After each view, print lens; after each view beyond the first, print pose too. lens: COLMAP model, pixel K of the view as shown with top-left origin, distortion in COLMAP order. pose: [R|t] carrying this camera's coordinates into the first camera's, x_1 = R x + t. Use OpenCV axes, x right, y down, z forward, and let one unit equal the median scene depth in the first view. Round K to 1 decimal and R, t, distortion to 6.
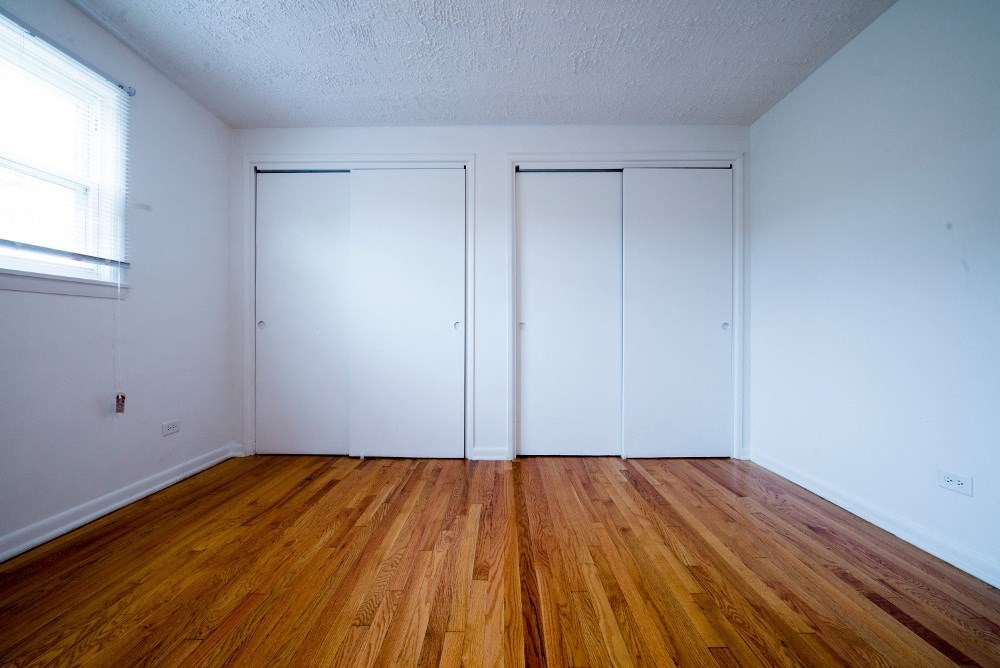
lens RADIAL K [[399.6, 0, 496.5], [0, 399.6, 333.5], [0, 0, 1]] dist [-0.019084, -0.000408]
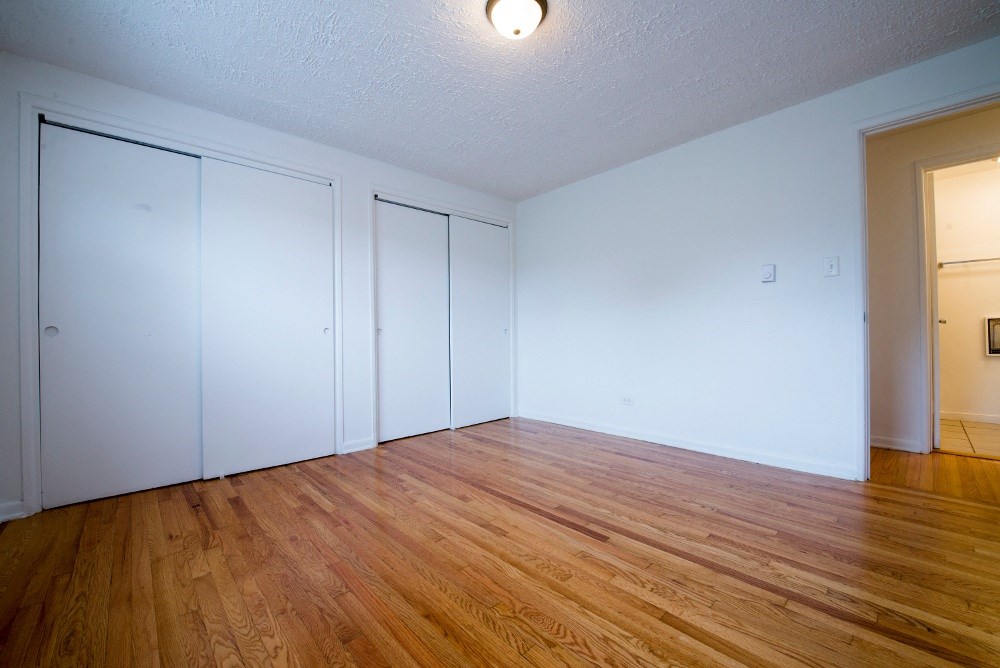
lens RADIAL K [[399.6, 0, 496.5], [0, 399.6, 333.5], [0, 0, 1]] dist [-0.019084, -0.000408]
pose [[0.726636, -0.006796, 0.686989, -0.702071], [0.015340, 0.999862, -0.006334, -0.000386], [-0.686851, 0.015141, 0.726640, -0.121706]]
